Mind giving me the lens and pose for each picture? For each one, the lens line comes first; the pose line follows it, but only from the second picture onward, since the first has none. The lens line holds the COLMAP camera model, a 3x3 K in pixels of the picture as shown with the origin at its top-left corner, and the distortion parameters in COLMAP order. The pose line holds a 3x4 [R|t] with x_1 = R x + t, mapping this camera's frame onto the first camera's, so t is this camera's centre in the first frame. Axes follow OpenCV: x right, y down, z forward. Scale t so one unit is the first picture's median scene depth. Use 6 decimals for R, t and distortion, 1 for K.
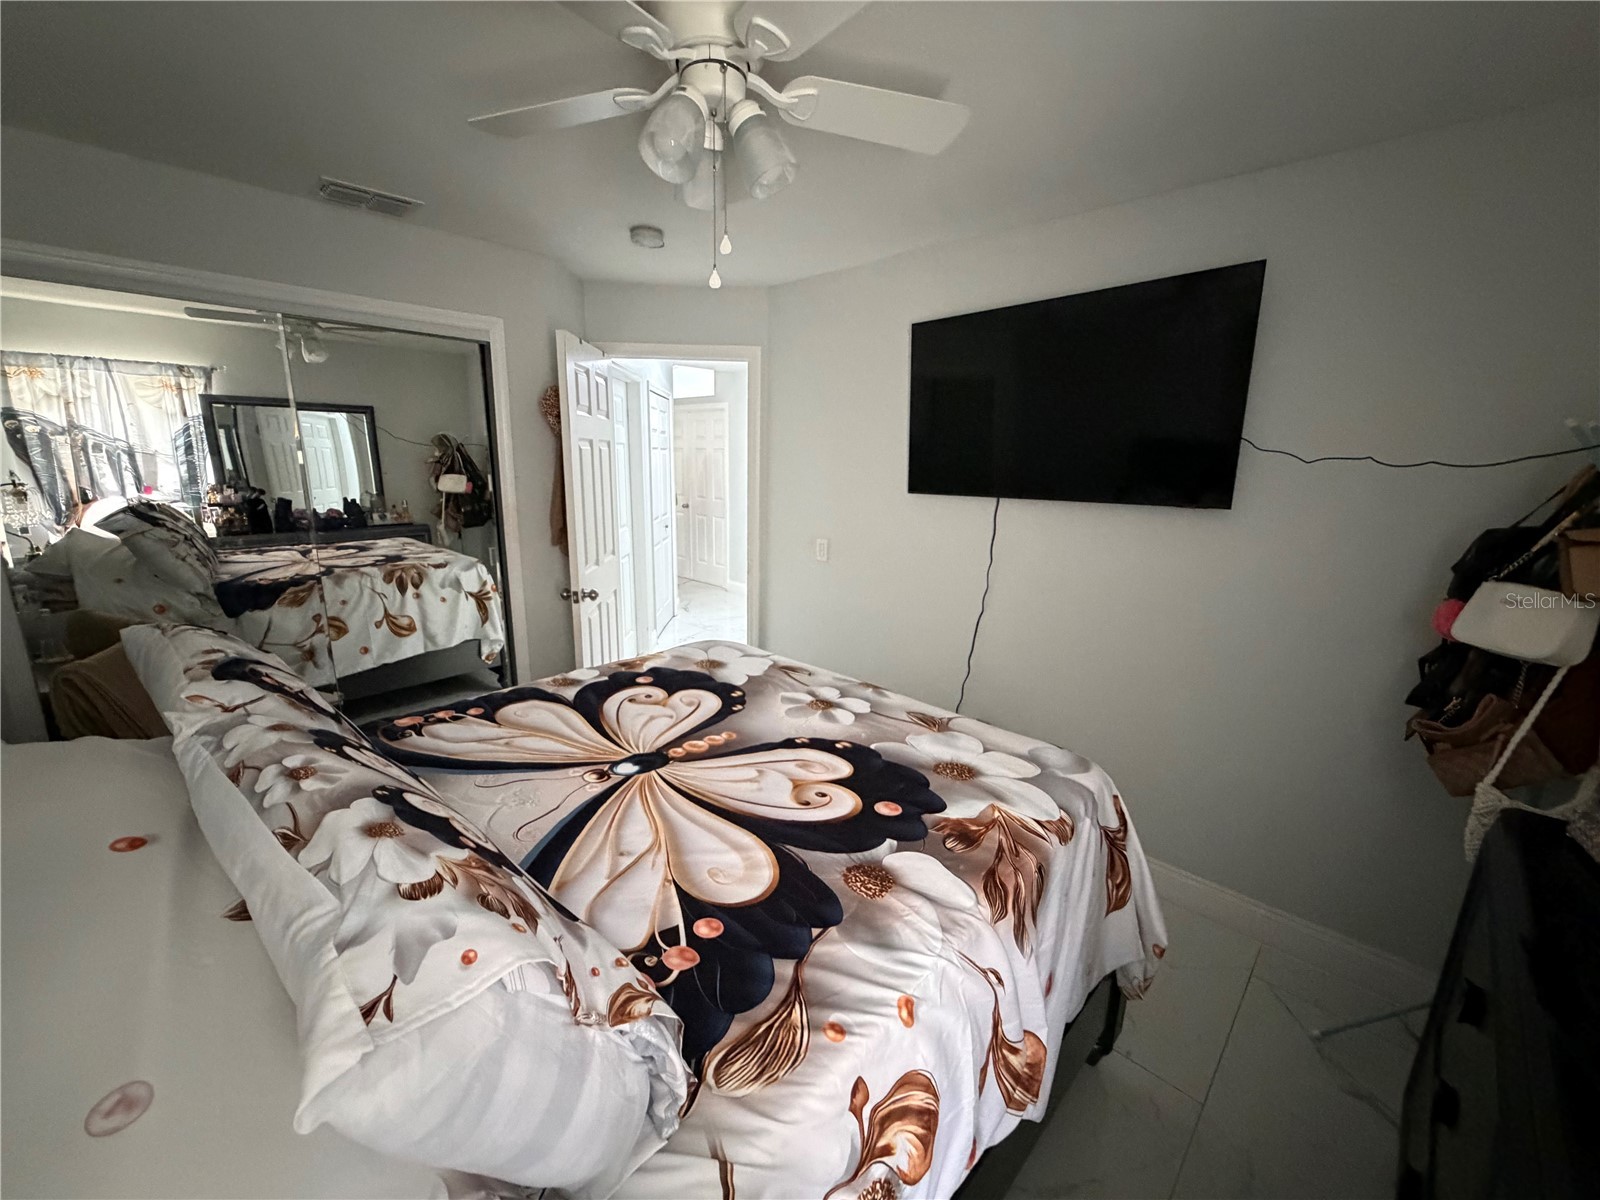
lens RADIAL K [[642.4, 0, 801.6], [0, 642.4, 617.6], [0, 0, 1]] dist [-0.001243, 0.000844]
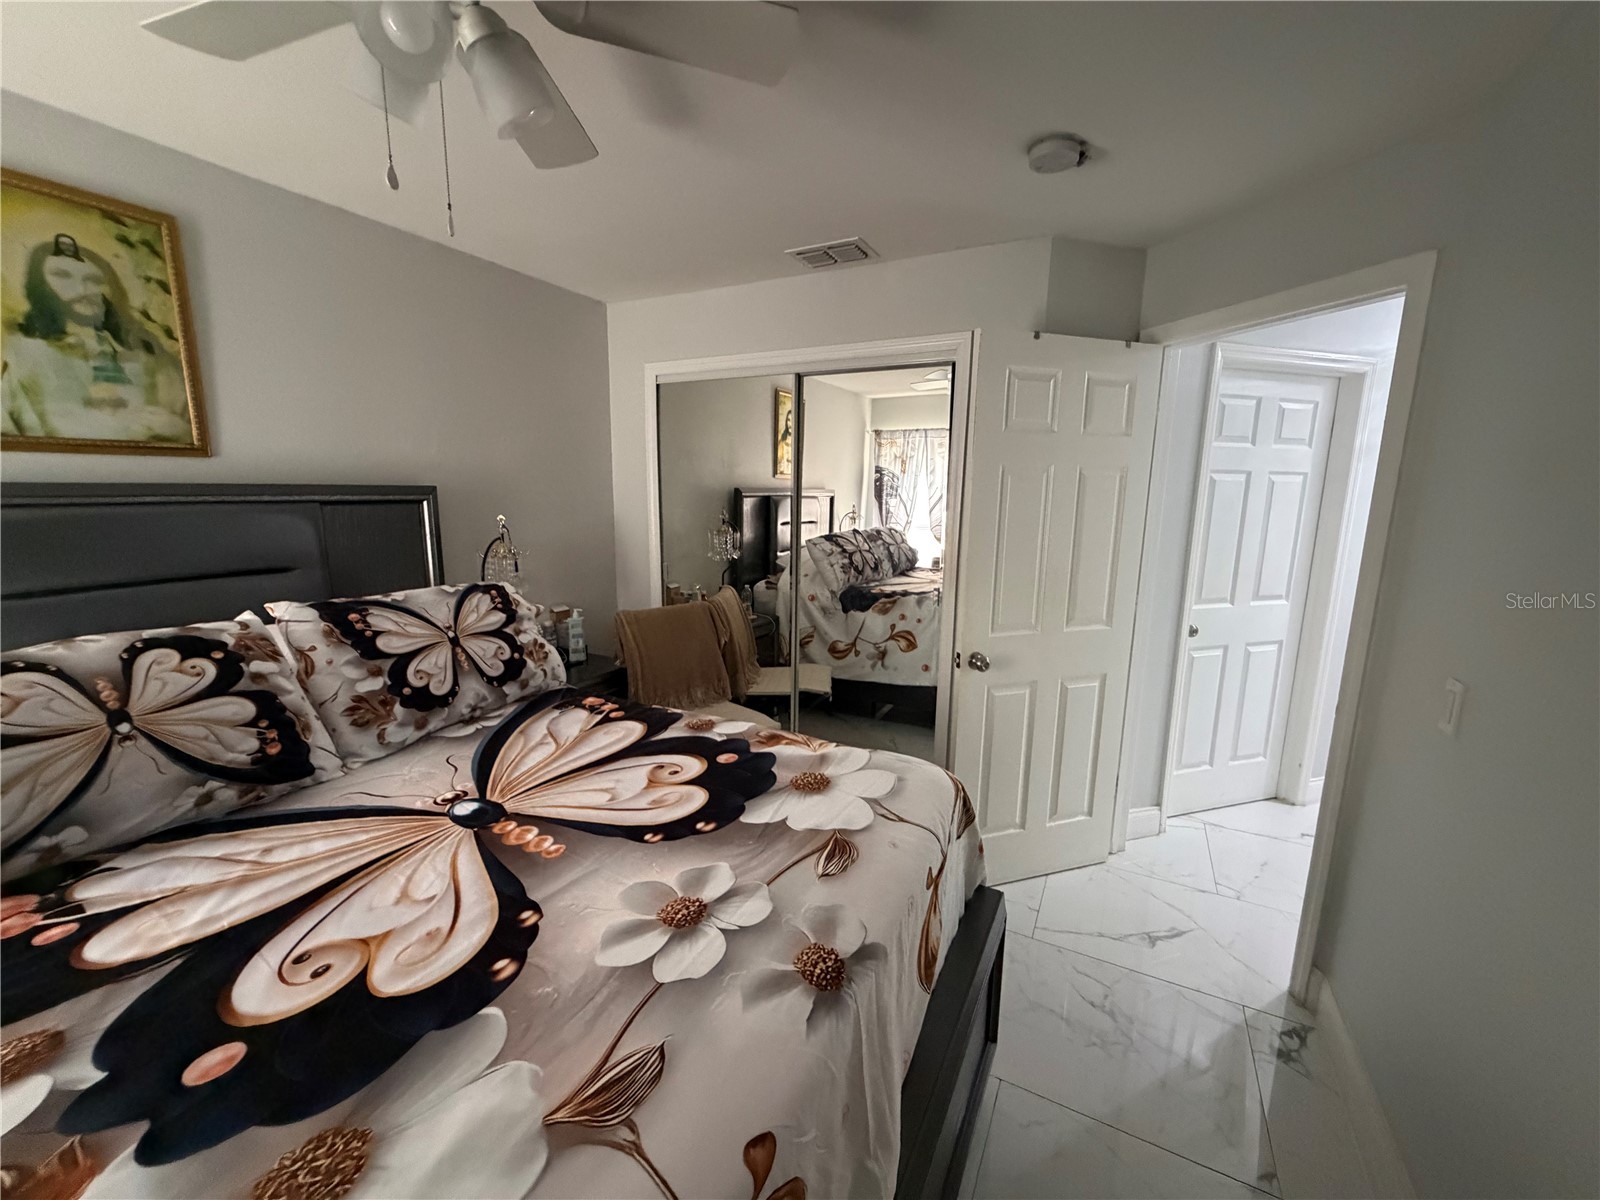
lens RADIAL K [[642.4, 0, 800.0], [0, 642.4, 588.1], [0, 0, 1]] dist [-0.001243, 0.000844]
pose [[0.273948, 0.133205, -0.952475, 0.545824], [-0.243169, 0.967776, 0.065406, -0.193402], [0.930495, 0.213694, 0.297512, 0.881130]]
